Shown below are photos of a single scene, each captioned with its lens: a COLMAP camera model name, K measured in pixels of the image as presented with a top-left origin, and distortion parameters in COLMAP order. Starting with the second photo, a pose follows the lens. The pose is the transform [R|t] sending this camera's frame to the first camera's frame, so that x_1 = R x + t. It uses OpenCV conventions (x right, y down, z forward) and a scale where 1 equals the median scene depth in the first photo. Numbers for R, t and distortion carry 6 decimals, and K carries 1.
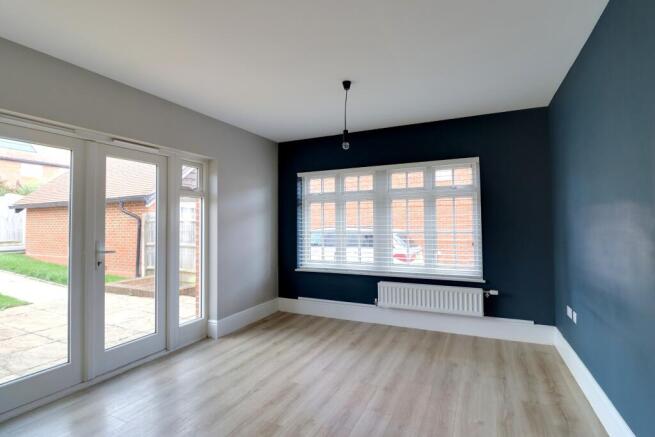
lens RADIAL K [[321.6, 0, 327.5], [0, 321.6, 218.5], [0, 0, 1]] dist [-0.003075, -0.000801]
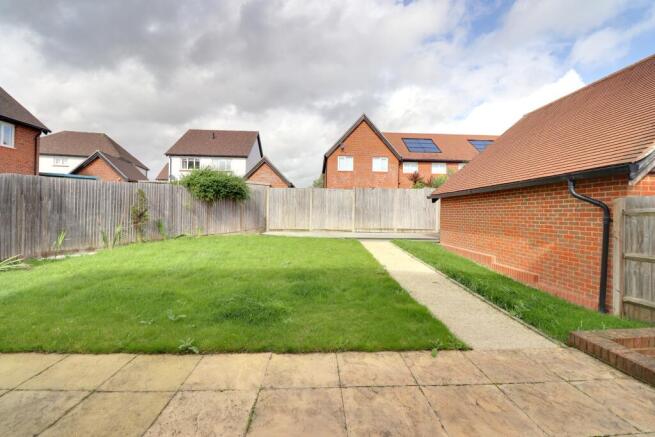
lens RADIAL K [[321.6, 0, 327.5], [0, 321.6, 218.5], [0, 0, 1]] dist [-0.003075, -0.000801]
pose [[0.483780, 0.031100, -0.874637, -0.330732], [-0.009929, 0.999499, 0.030048, 0.007579], [0.875133, -0.005852, 0.483846, 0.294713]]
